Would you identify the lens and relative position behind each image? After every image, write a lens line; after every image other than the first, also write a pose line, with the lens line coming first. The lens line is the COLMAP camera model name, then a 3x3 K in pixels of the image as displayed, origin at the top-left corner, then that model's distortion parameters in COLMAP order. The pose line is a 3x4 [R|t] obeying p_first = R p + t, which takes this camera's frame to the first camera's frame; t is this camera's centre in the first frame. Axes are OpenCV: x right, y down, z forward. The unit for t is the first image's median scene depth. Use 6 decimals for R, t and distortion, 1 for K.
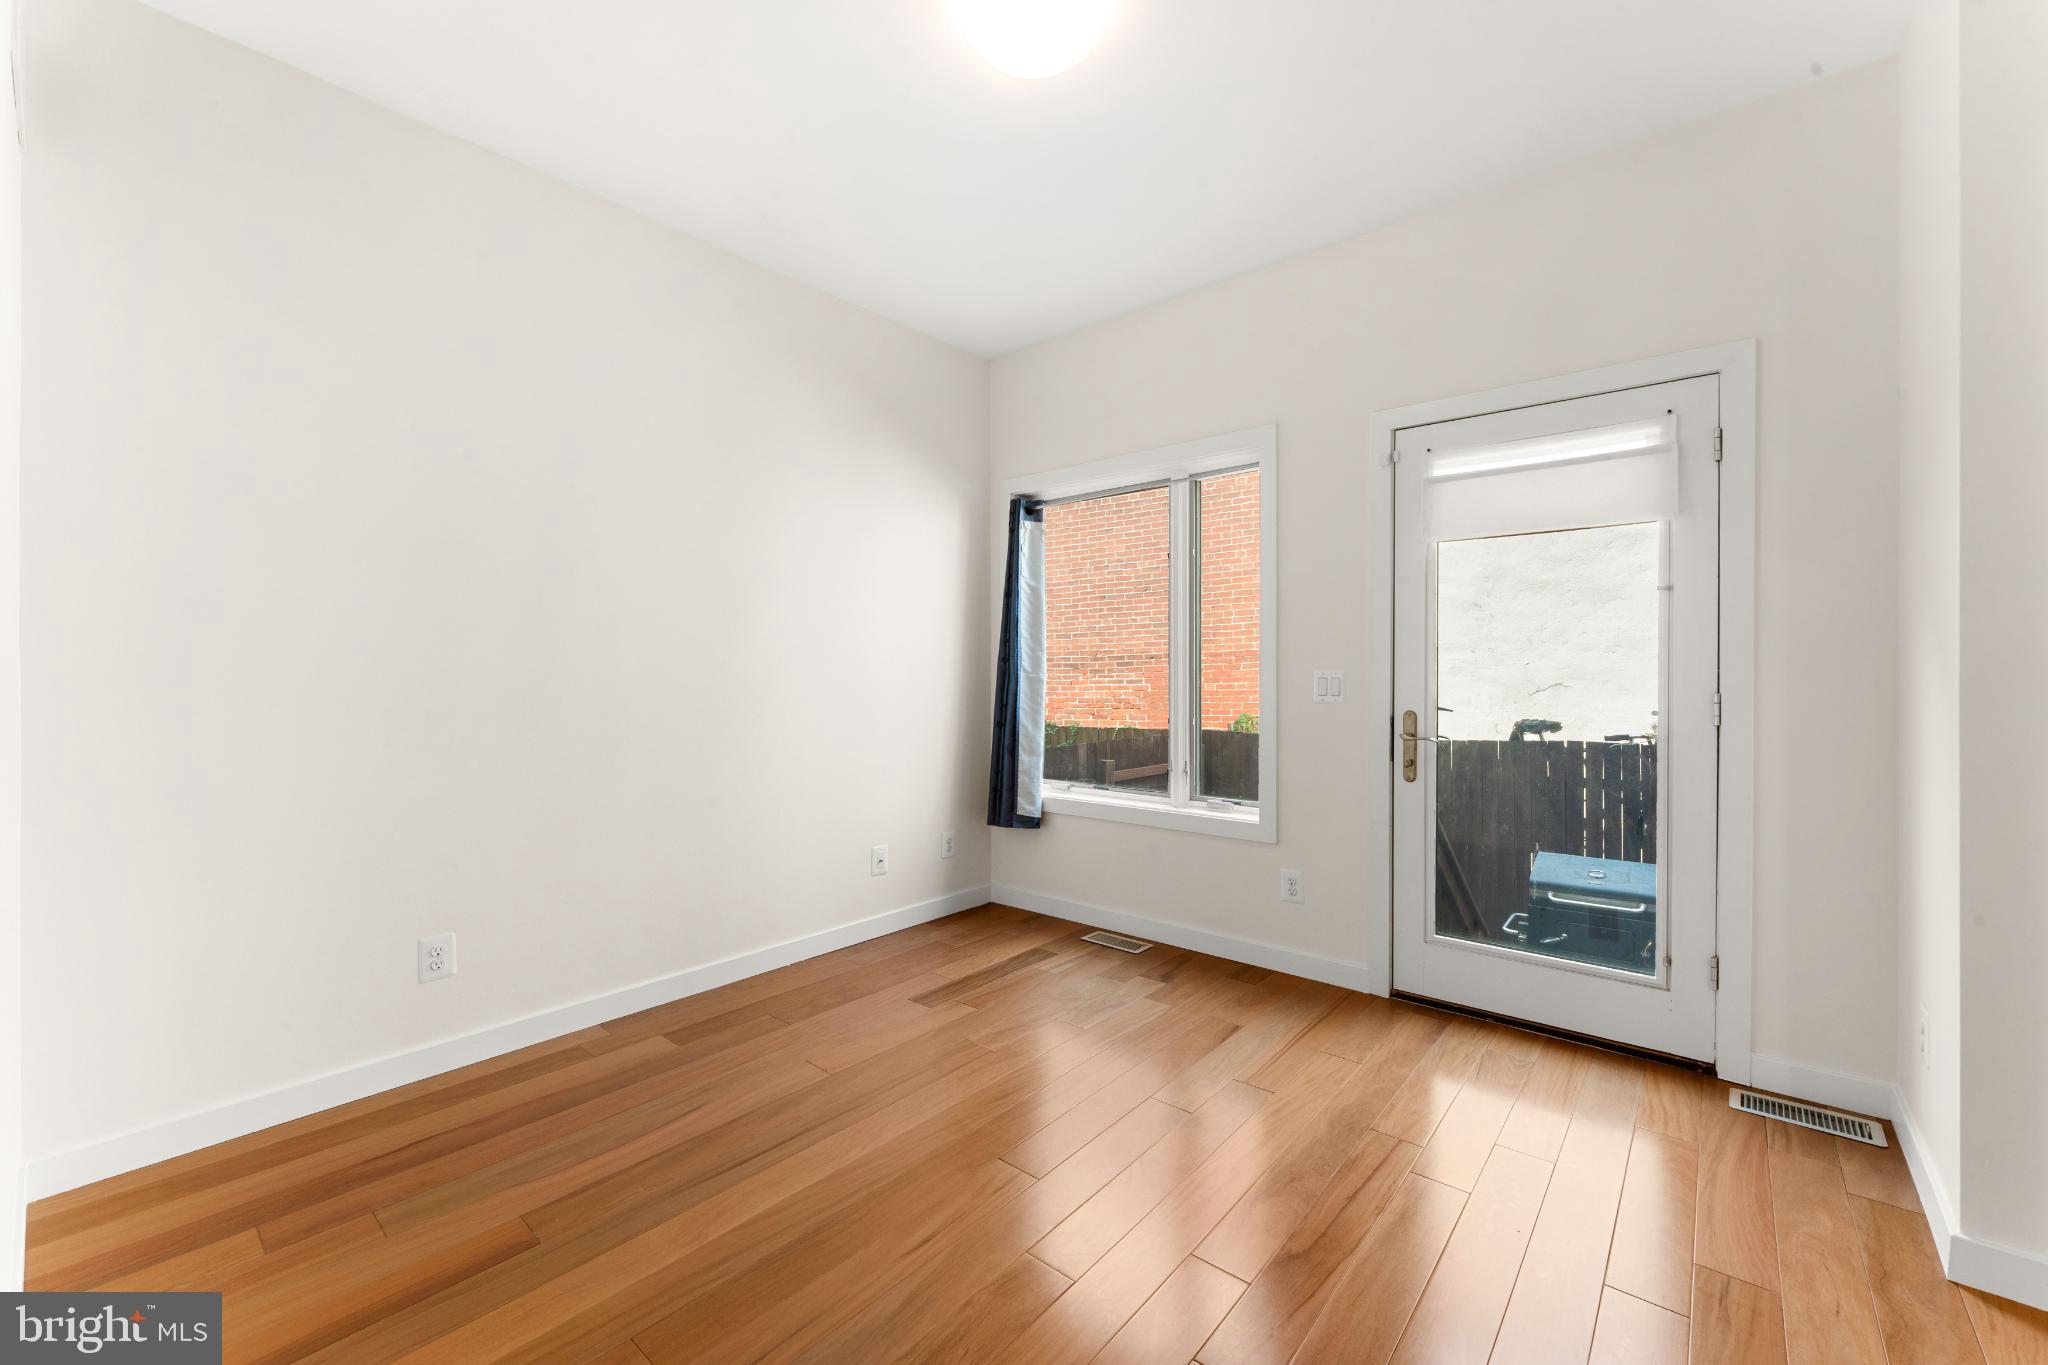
lens RADIAL K [[818.1, 0, 1022.8], [0, 818.1, 678.1], [0, 0, 1]] dist [-0.000974, 0.000068]
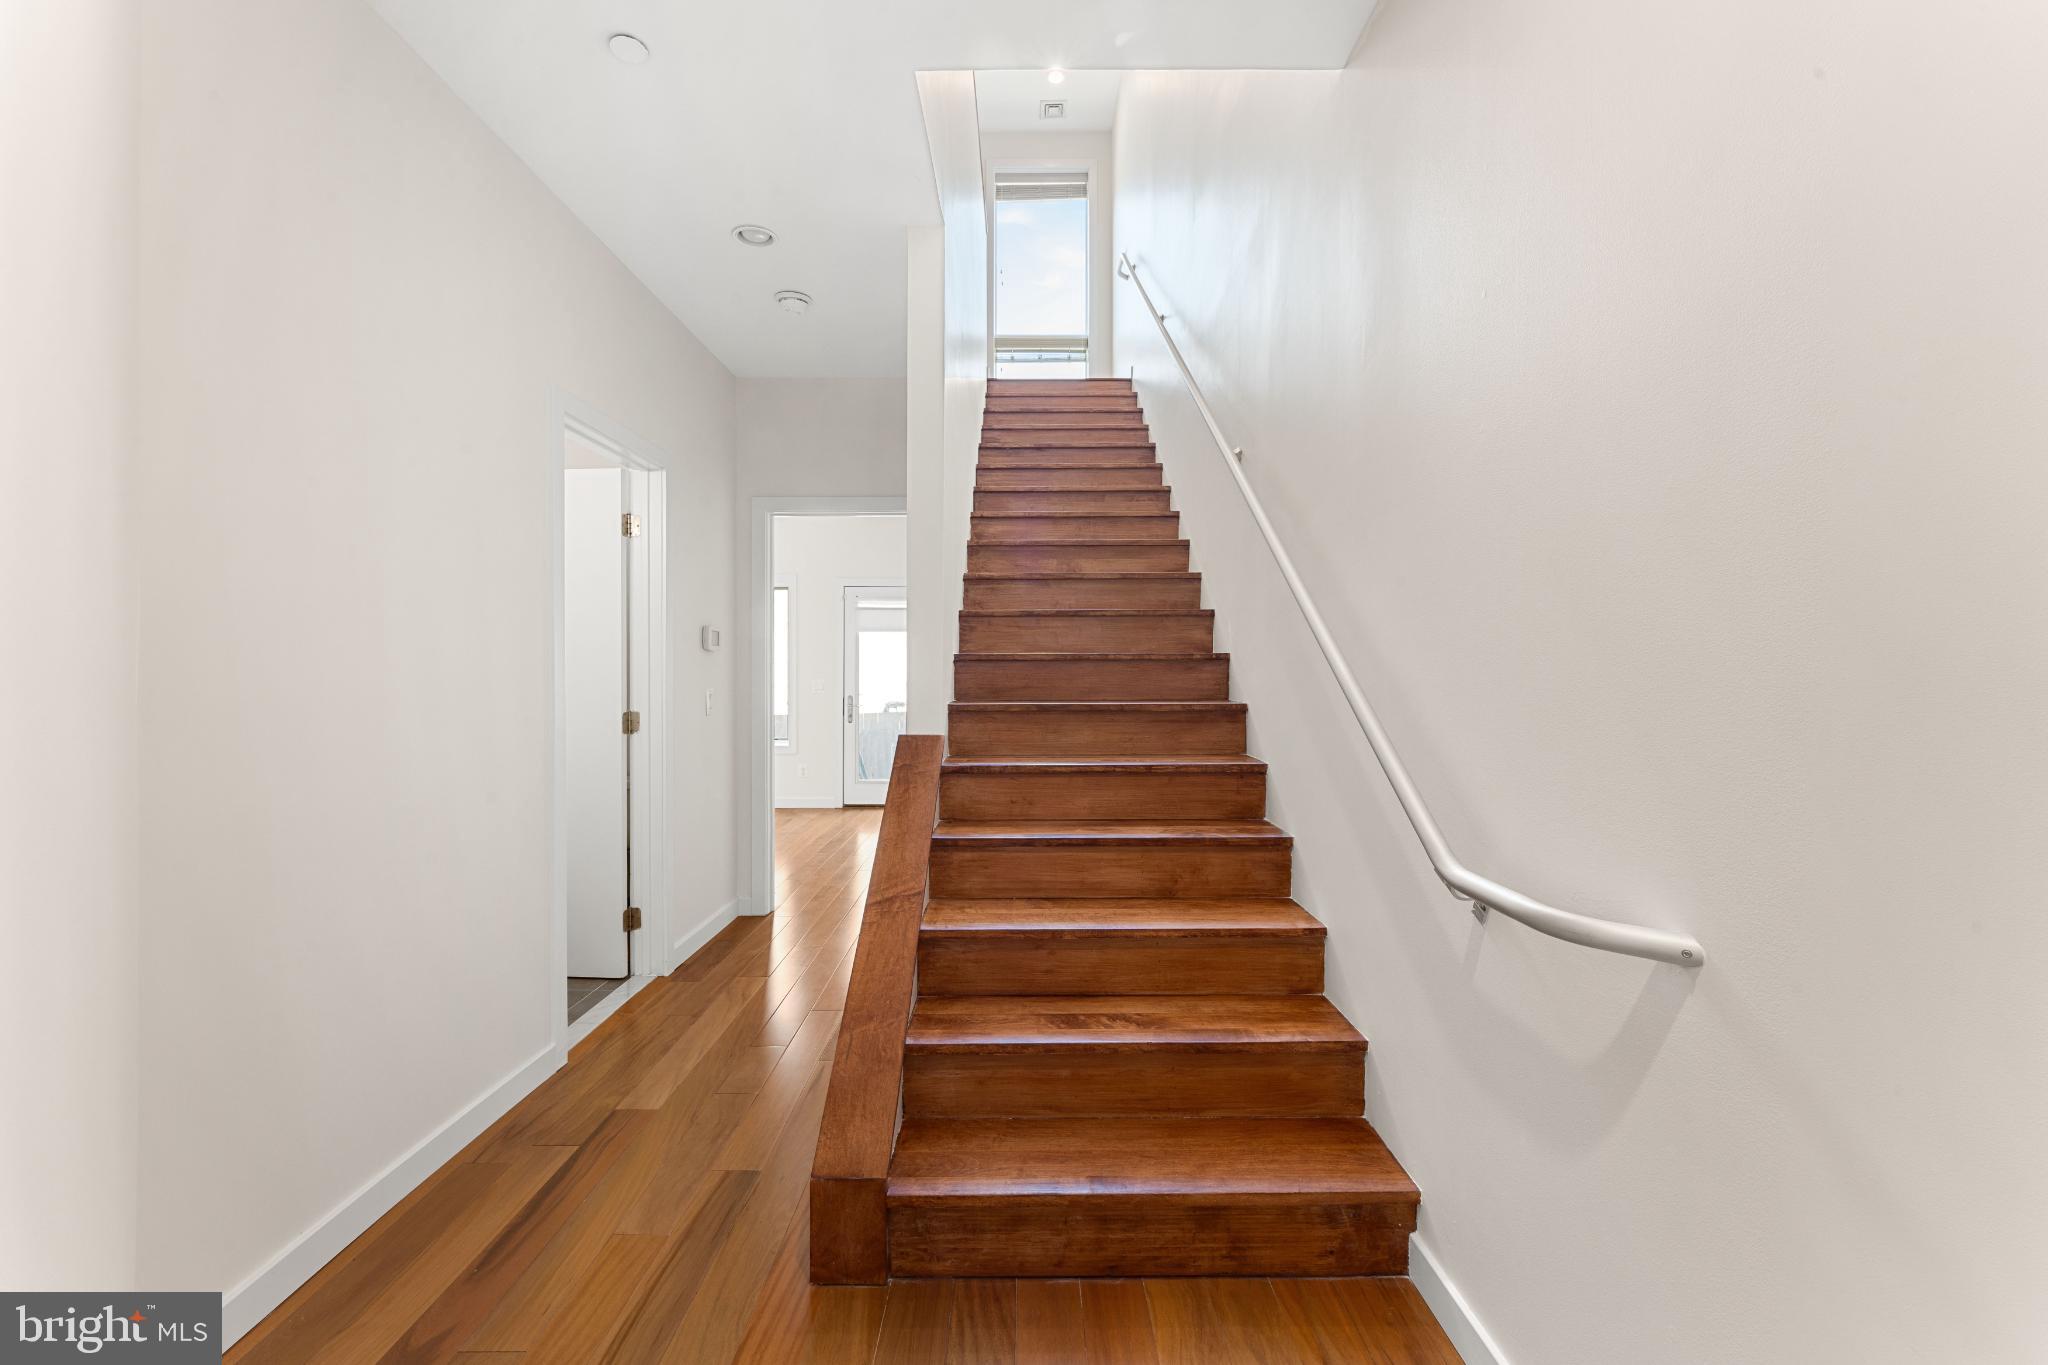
lens RADIAL K [[818.1, 0, 1023.0], [0, 818.1, 678.3], [0, 0, 1]] dist [-0.000974, 0.000068]
pose [[0.760280, -0.001005, 0.649595, -0.796476], [-0.001930, 0.999991, 0.003807, -0.027012], [-0.649593, -0.004148, 0.760271, -1.333095]]
